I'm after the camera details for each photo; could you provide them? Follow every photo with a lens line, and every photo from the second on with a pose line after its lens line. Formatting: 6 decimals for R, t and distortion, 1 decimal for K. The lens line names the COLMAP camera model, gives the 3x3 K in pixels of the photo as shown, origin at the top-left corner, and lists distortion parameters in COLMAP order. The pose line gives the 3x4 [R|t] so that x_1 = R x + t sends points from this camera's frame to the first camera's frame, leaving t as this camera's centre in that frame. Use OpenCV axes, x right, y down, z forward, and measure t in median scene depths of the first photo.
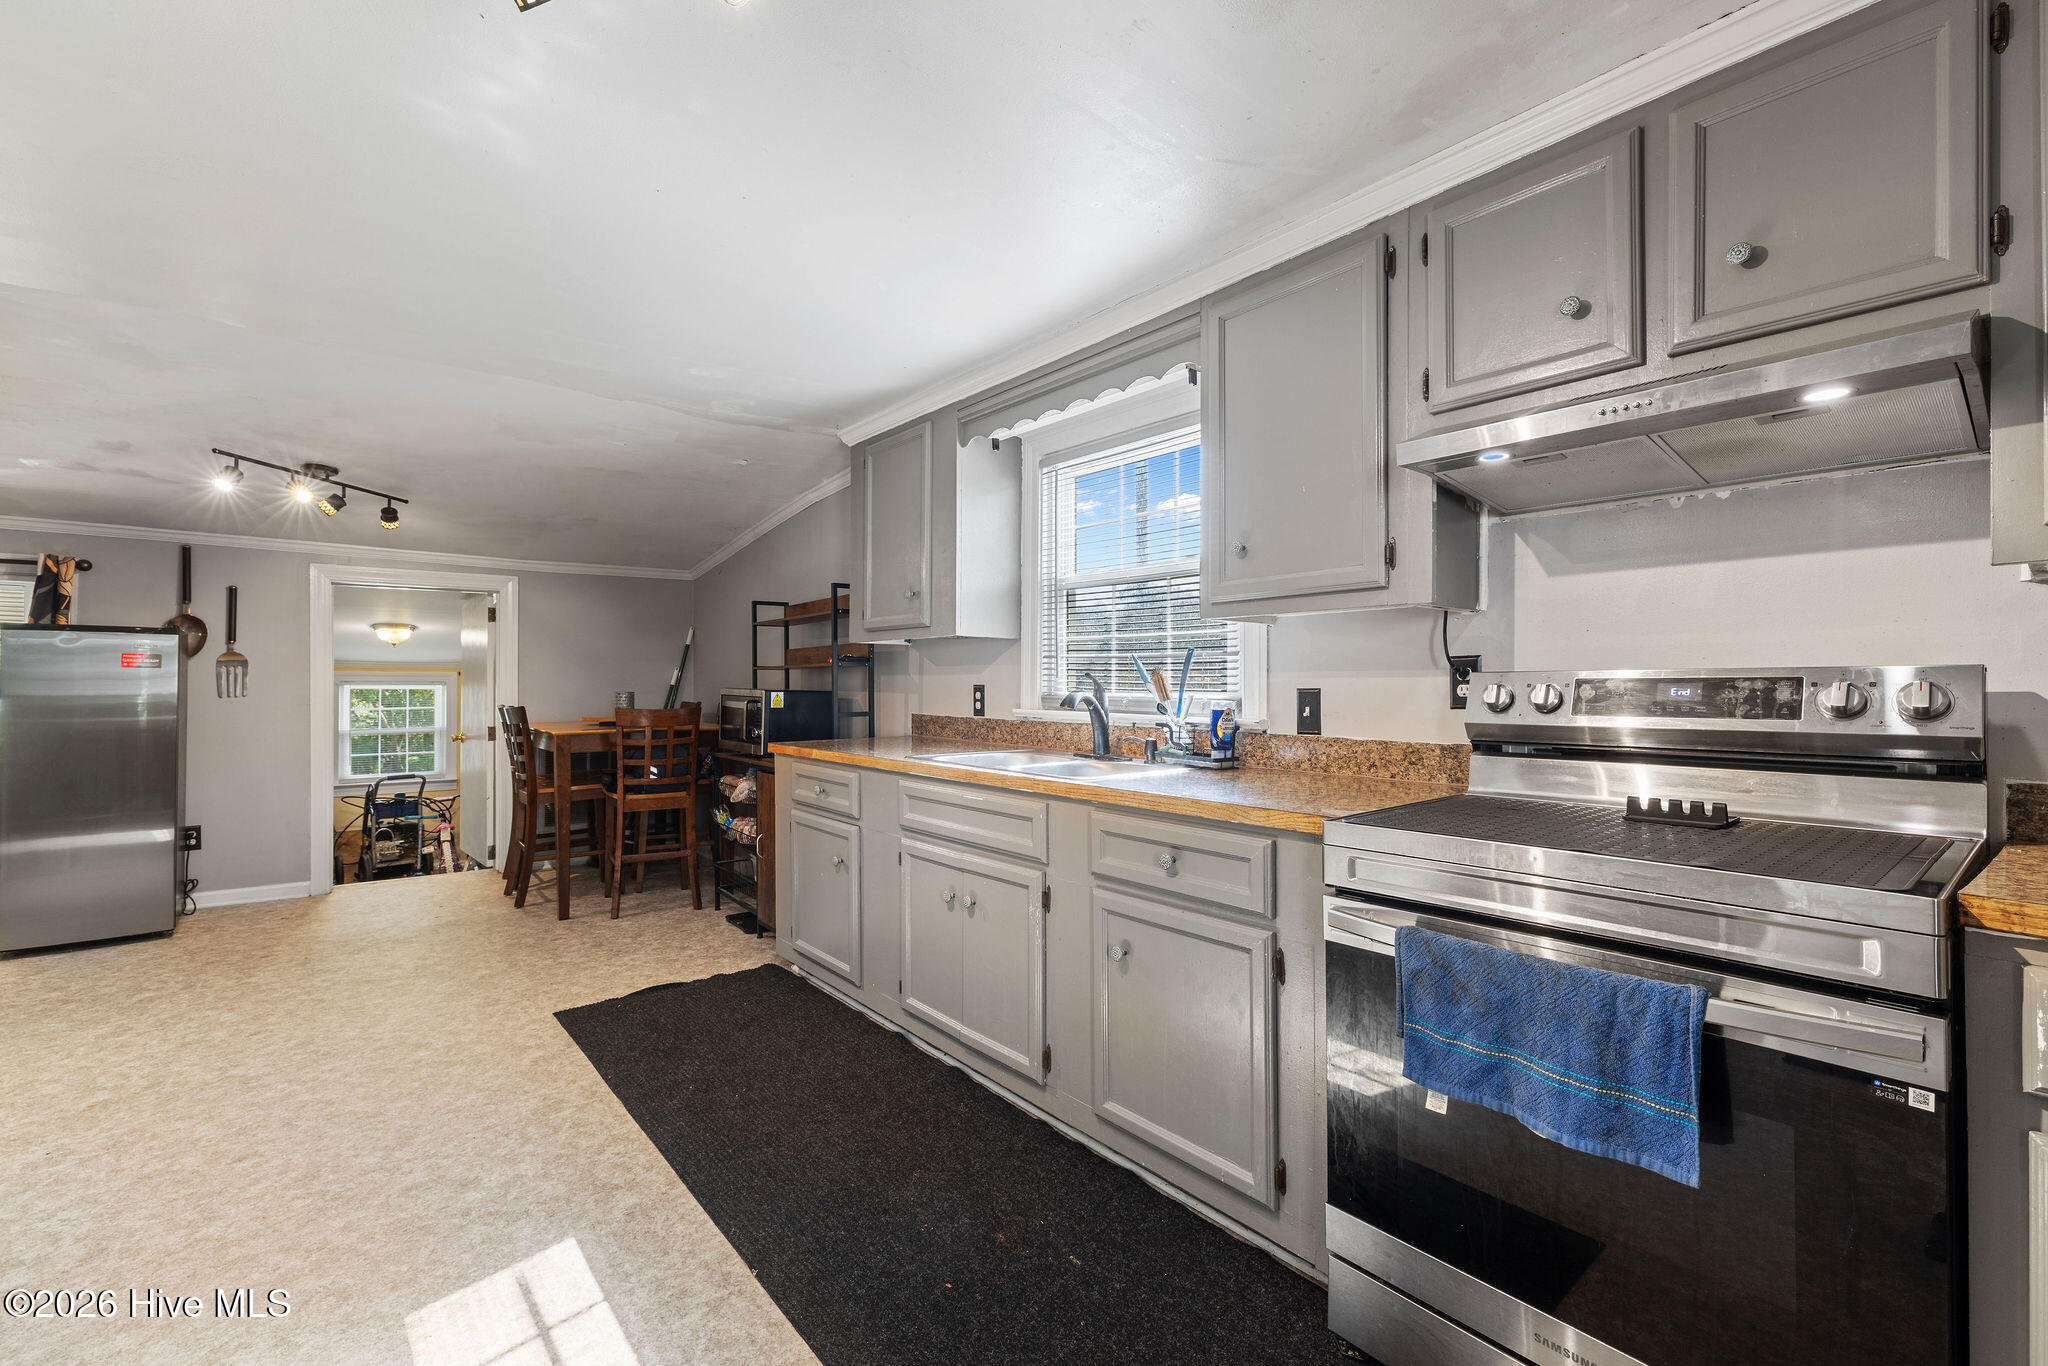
lens RADIAL K [[886.3, 0, 1027.6], [0, 886.3, 680.2], [0, 0, 1]] dist [0.001186, 0.000375]
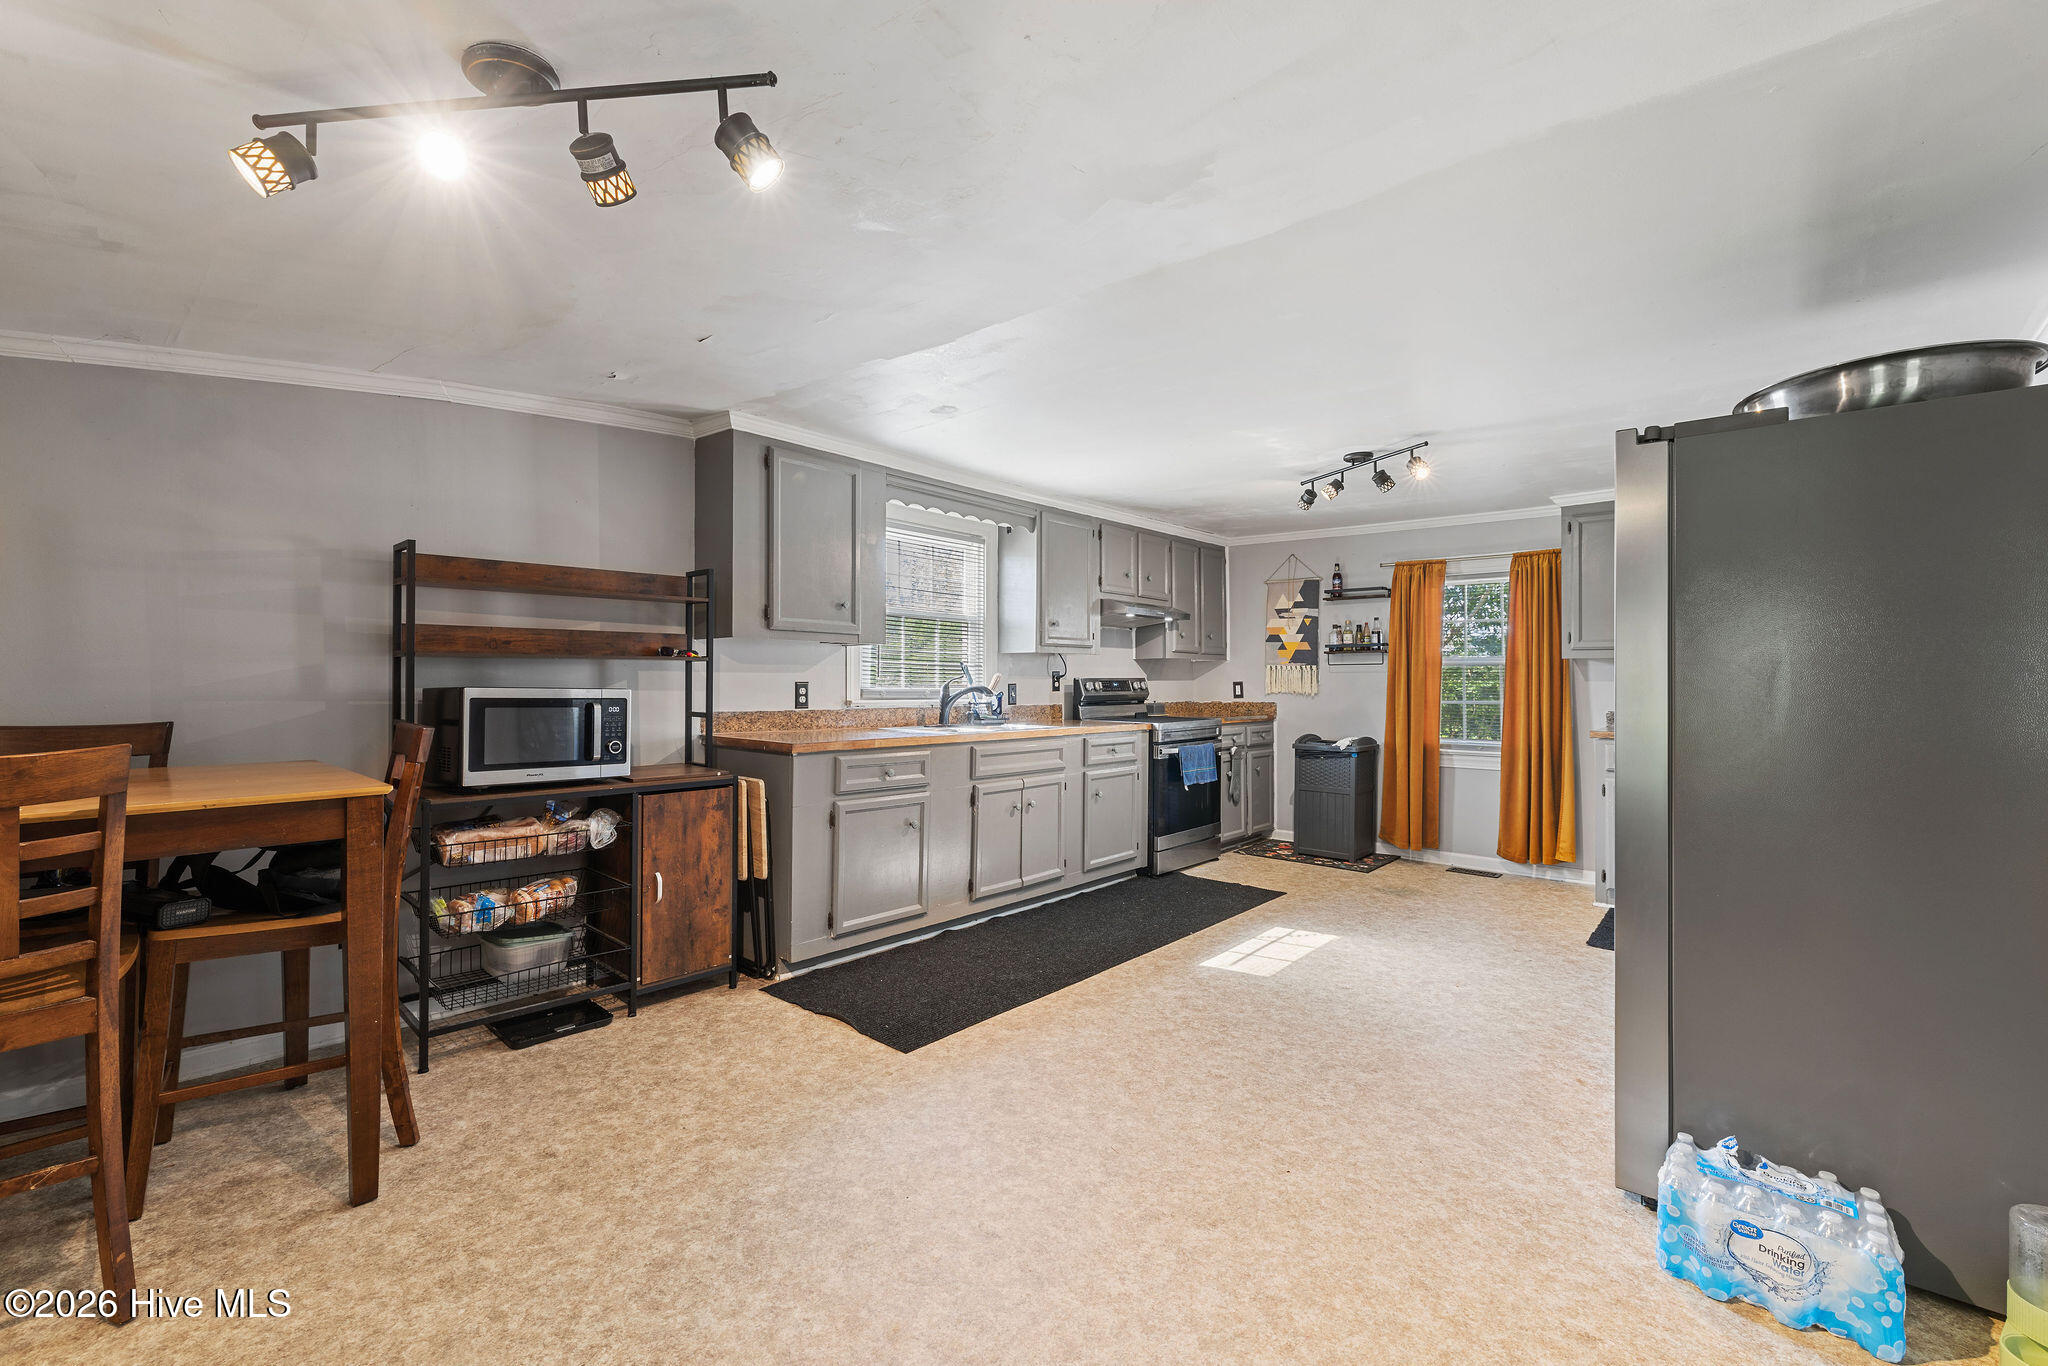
lens RADIAL K [[885.1, 0, 1023.8], [0, 885.1, 674.7], [0, 0, 1]] dist [0.002572, -0.000312]
pose [[-0.173132, 0.004832, 0.984887, -1.386322], [-0.010099, 0.999927, -0.006681, 0.000888], [-0.984847, -0.011103, -0.173071, 1.007377]]
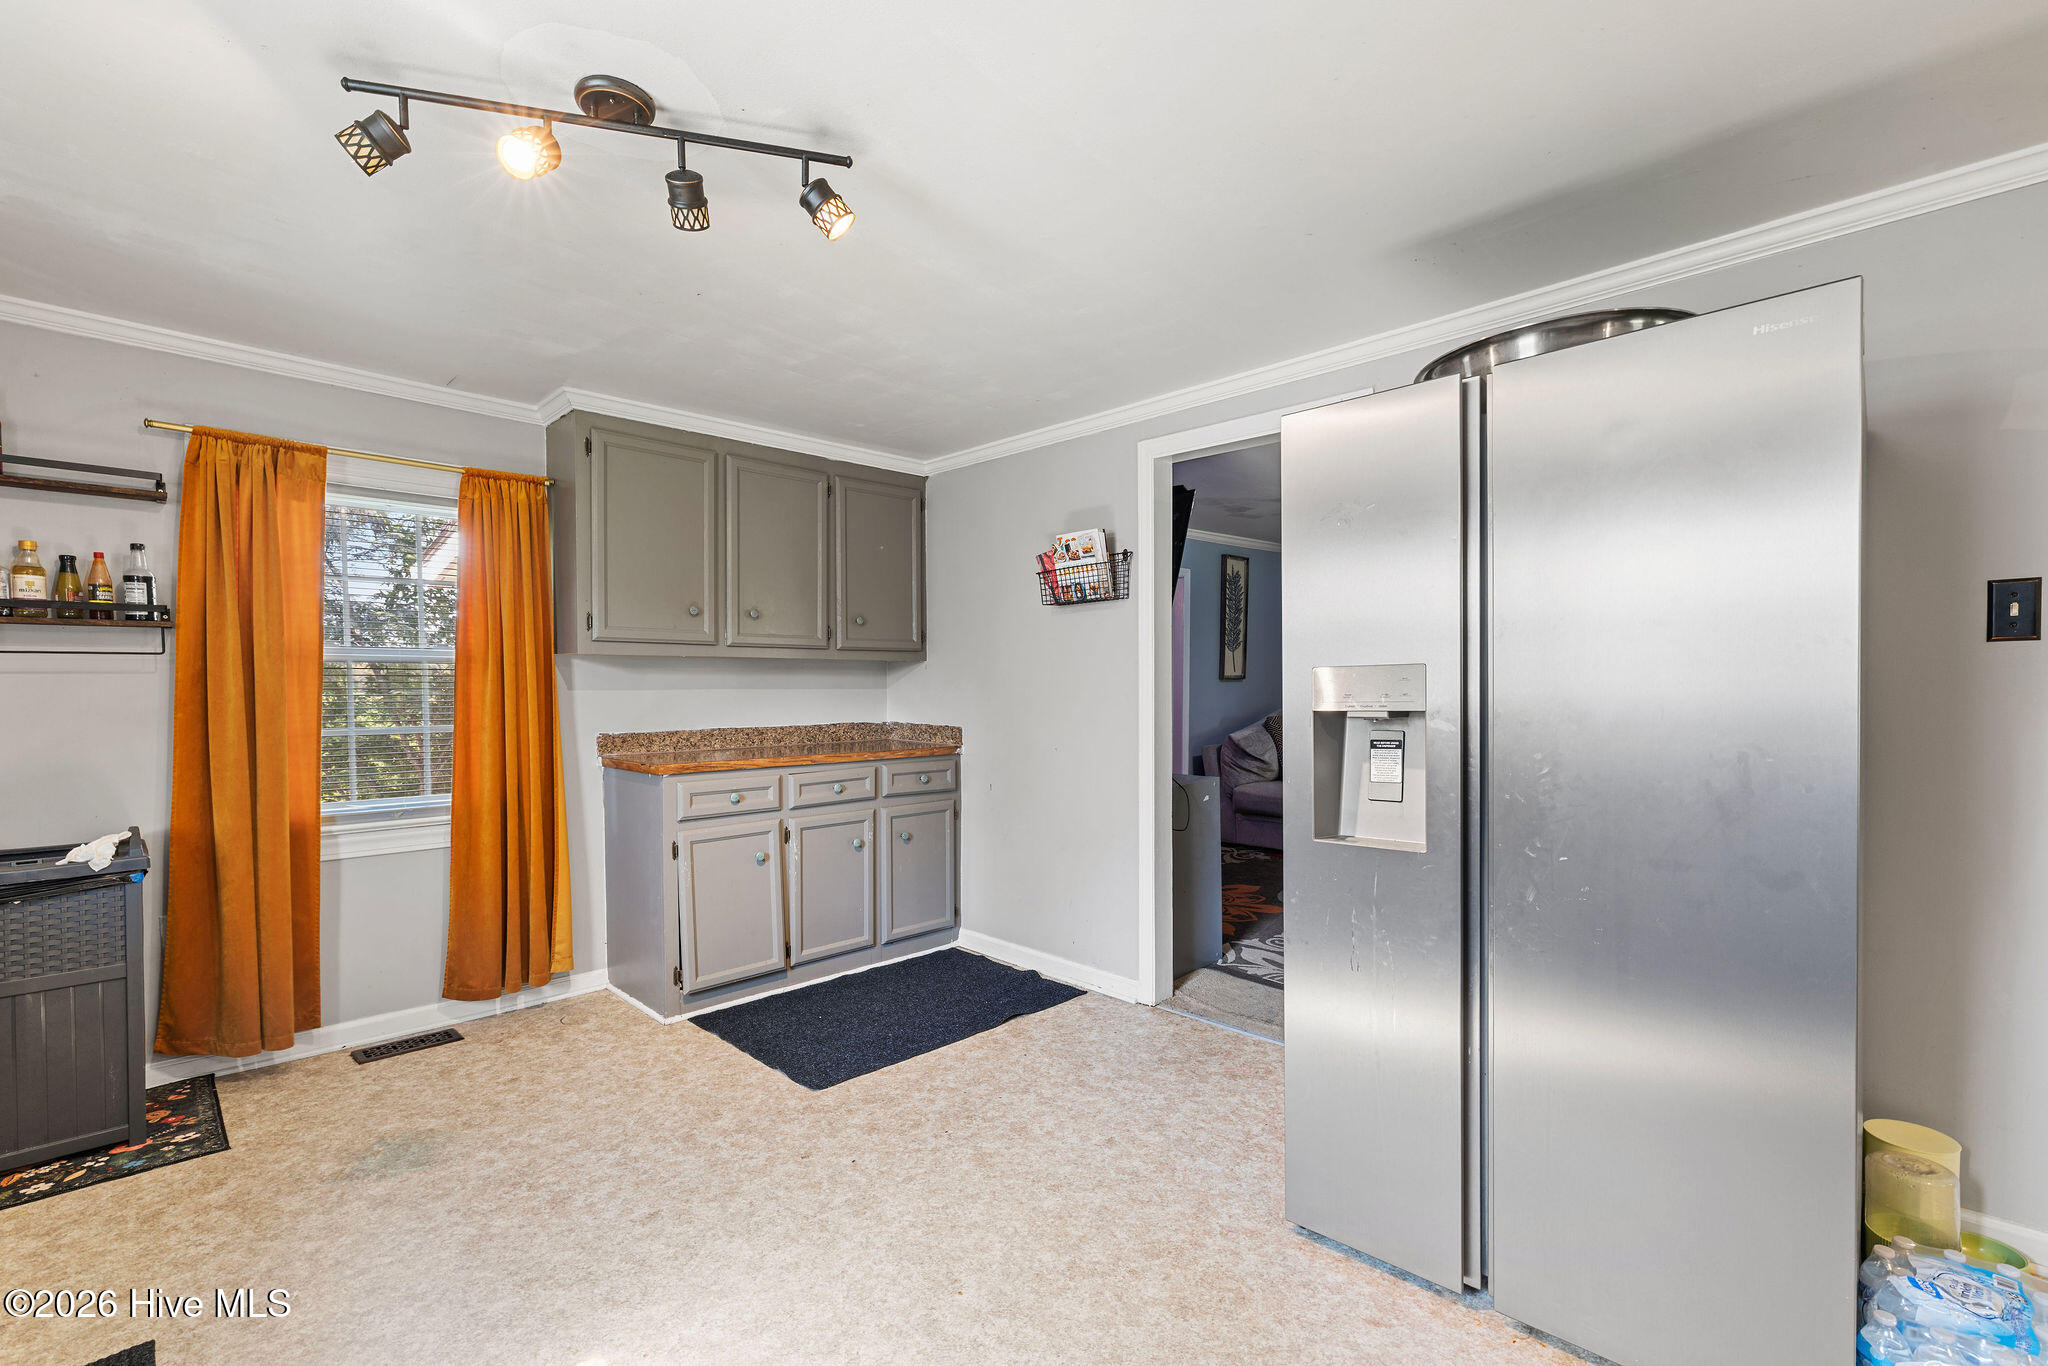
lens RADIAL K [[893.1, 0, 1020.4], [0, 893.1, 712.8], [0, 0, 1]] dist [0.000827, 0.000542]
pose [[-0.994729, 0.009122, -0.102130, -0.401994], [0.007195, 0.999789, 0.019221, 0.002467], [0.102284, 0.018385, -0.994585, 0.838751]]
